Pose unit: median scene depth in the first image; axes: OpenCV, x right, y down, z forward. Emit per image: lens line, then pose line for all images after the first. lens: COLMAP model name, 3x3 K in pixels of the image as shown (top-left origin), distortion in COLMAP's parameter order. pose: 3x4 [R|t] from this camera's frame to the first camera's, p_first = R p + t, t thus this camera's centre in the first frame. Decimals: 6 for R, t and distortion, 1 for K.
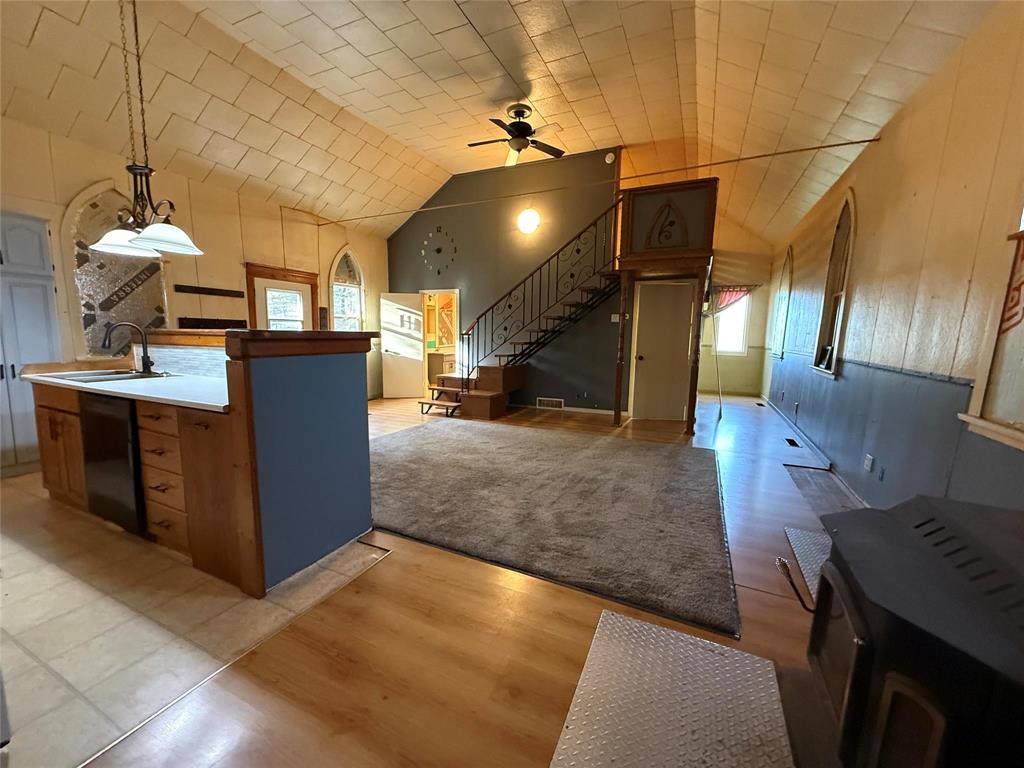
lens RADIAL K [[406.5, 0, 508.2], [0, 406.5, 387.5], [0, 0, 1]] dist [-0.000697, -0.000209]
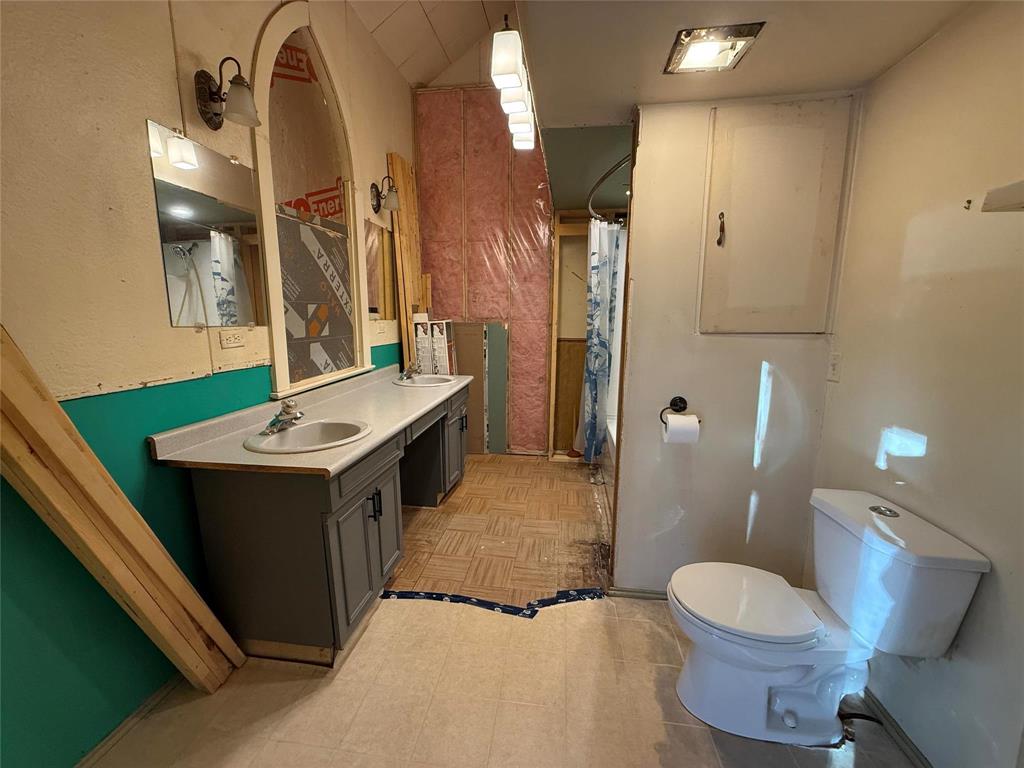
lens RADIAL K [[406.5, 0, 508.2], [0, 406.5, 386.8], [0, 0, 1]] dist [-0.000697, -0.000209]
pose [[0.955447, -0.057566, 0.289496, -0.219701], [0.048321, 0.998071, 0.038990, -0.181318], [-0.291182, -0.023264, 0.956385, 1.342810]]
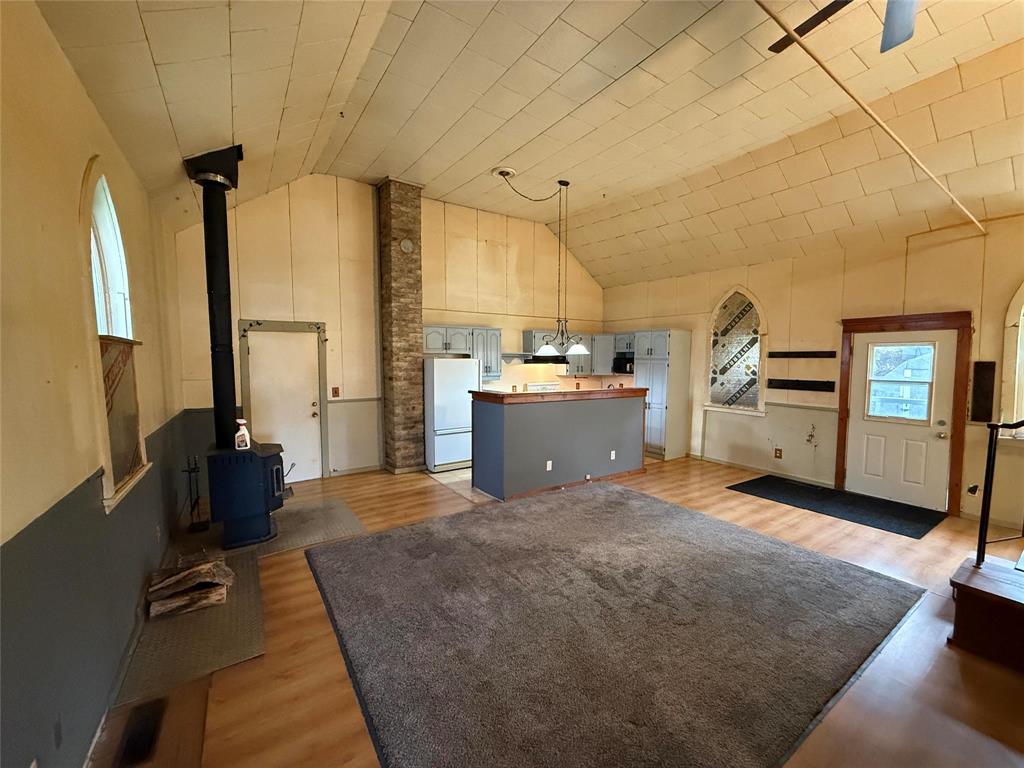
lens RADIAL K [[406.5, 0, 509.4], [0, 406.5, 385.3], [0, 0, 1]] dist [-0.000697, -0.000209]
pose [[-0.515029, 0.028766, -0.856690, 0.532407], [-0.125324, 0.986170, 0.108457, -0.163060], [0.847961, 0.163222, -0.504301, 0.834039]]
